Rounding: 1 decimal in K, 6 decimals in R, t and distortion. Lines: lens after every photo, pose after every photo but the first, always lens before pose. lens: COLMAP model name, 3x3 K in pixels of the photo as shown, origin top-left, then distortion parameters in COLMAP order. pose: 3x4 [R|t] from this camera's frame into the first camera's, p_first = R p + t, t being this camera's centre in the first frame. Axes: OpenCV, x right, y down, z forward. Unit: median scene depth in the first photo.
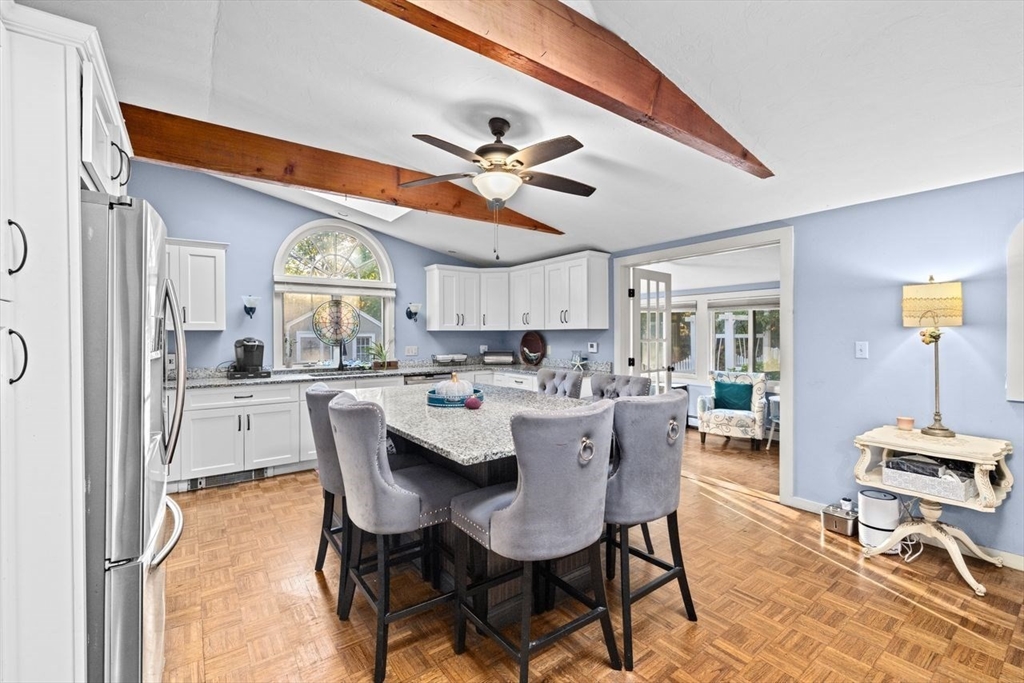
lens RADIAL K [[439.2, 0, 510.5], [0, 439.2, 337.5], [0, 0, 1]] dist [-0.000607, 0.000536]
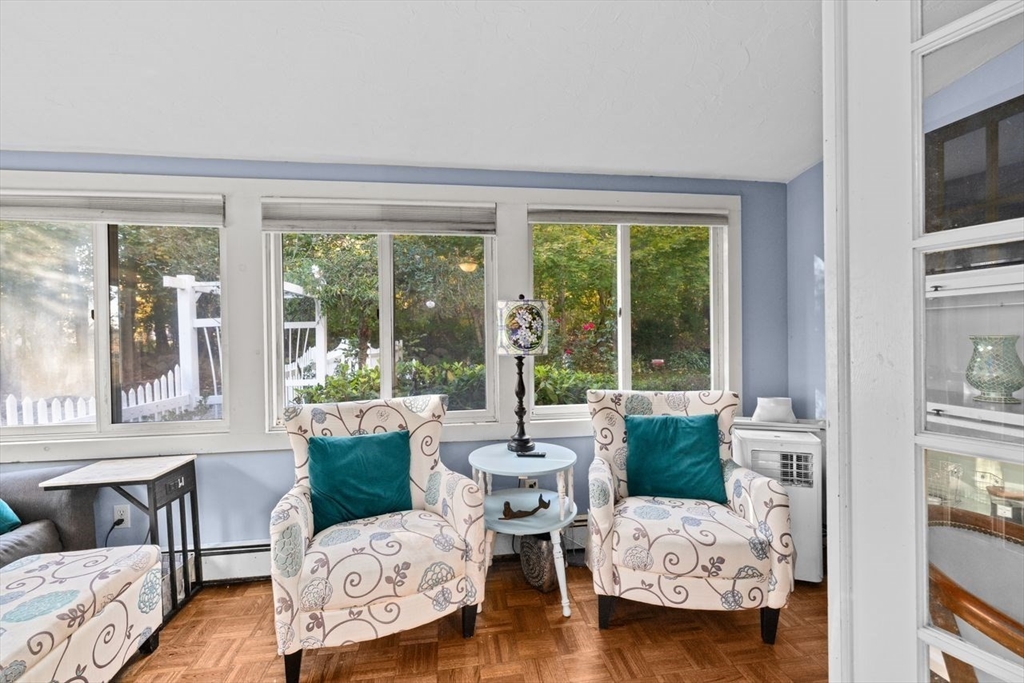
lens RADIAL K [[455.7, 0, 507.9], [0, 455.7, 338.2], [0, 0, 1]] dist [-0.001604, -0.000018]
pose [[0.472035, -0.008453, 0.881539, 0.245245], [0.018838, 0.999822, -0.000500, 0.030010], [-0.881379, 0.016842, 0.472110, 0.718272]]
